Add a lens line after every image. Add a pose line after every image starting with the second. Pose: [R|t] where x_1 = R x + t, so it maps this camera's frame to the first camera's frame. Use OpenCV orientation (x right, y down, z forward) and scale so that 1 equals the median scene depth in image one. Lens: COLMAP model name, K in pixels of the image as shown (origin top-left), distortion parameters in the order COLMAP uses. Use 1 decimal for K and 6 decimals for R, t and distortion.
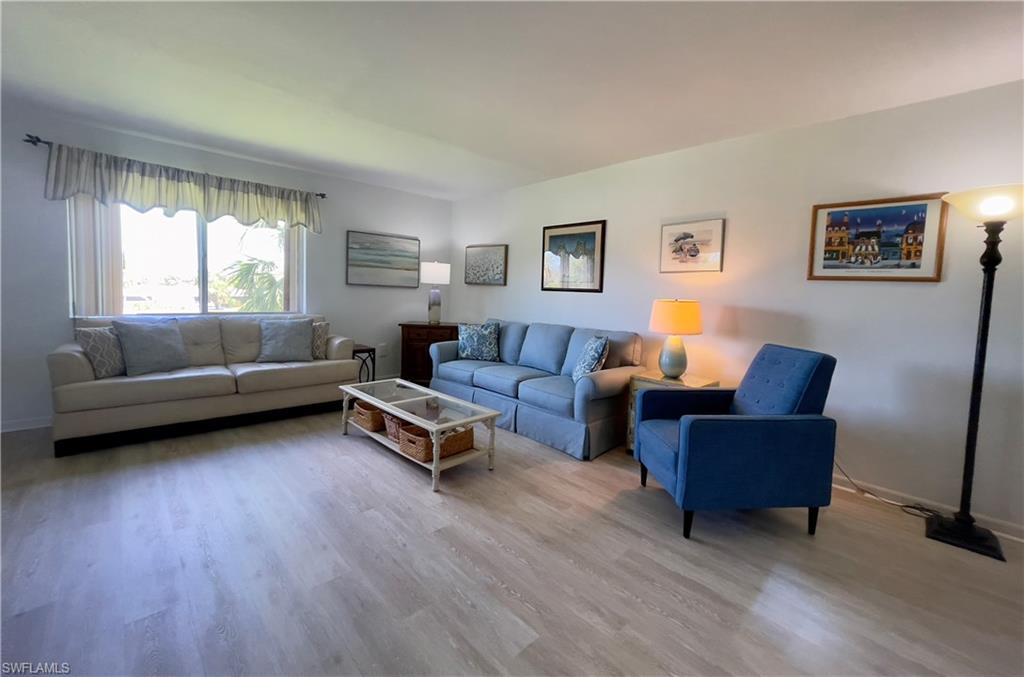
lens RADIAL K [[414.1, 0, 530.0], [0, 414.1, 328.4], [0, 0, 1]] dist [-0.014571, 0.001695]
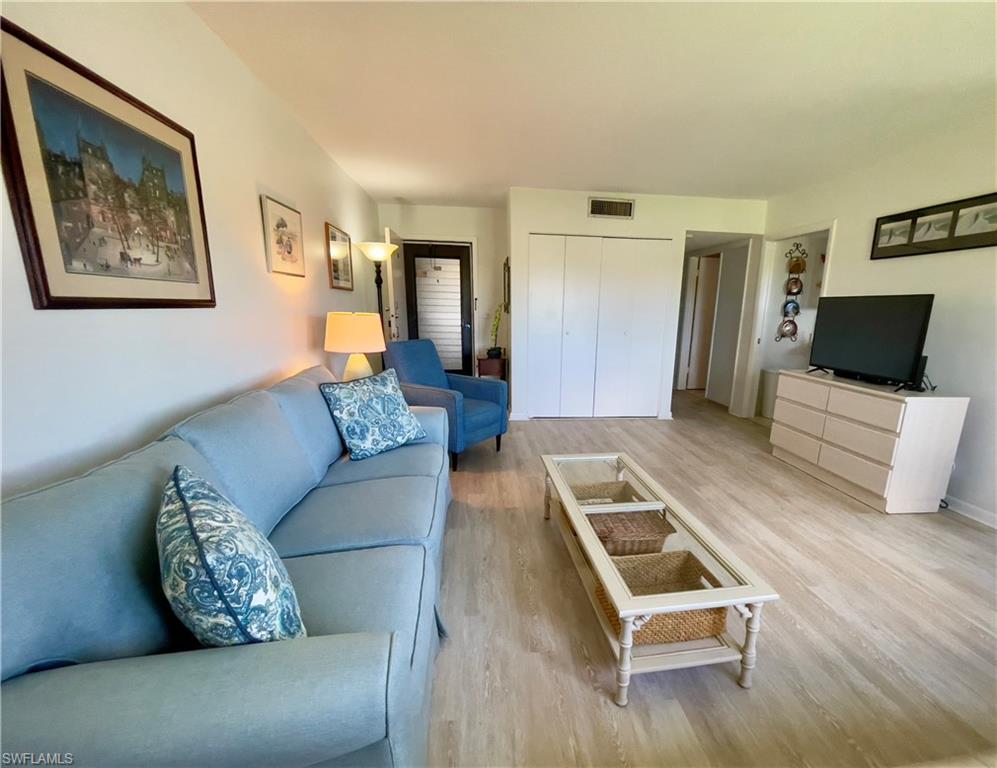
lens RADIAL K [[436.6, 0, 532.5], [0, 436.6, 405.8], [0, 0, 1]] dist [0.011809, -0.000007]
pose [[-0.787286, -0.190670, 0.586366, -0.487222], [0.003008, 0.949787, 0.312884, -0.159991], [-0.616581, 0.248093, -0.747180, 1.401056]]
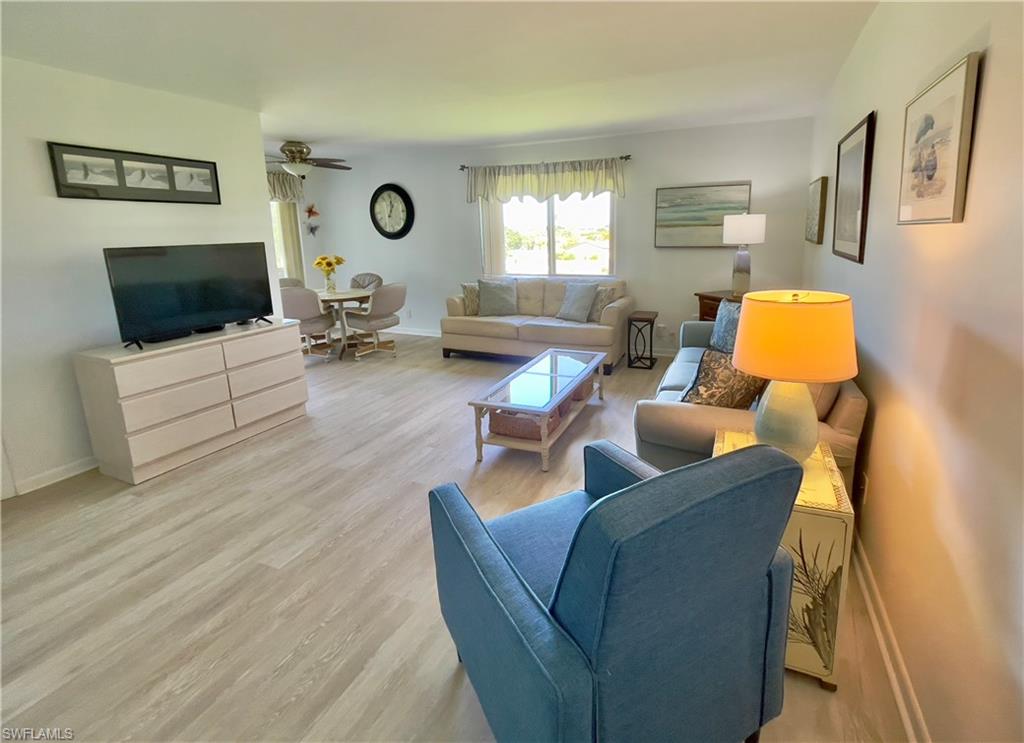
lens RADIAL K [[469.1, 0, 564.2], [0, 469.1, 328.5], [0, 0, 1]] dist [0.000144, 0.000400]
pose [[0.399265, 0.143476, -0.905540, 0.668383], [-0.044011, 0.989540, 0.137380, -0.086130], [0.915779, -0.014998, 0.401403, 0.534590]]
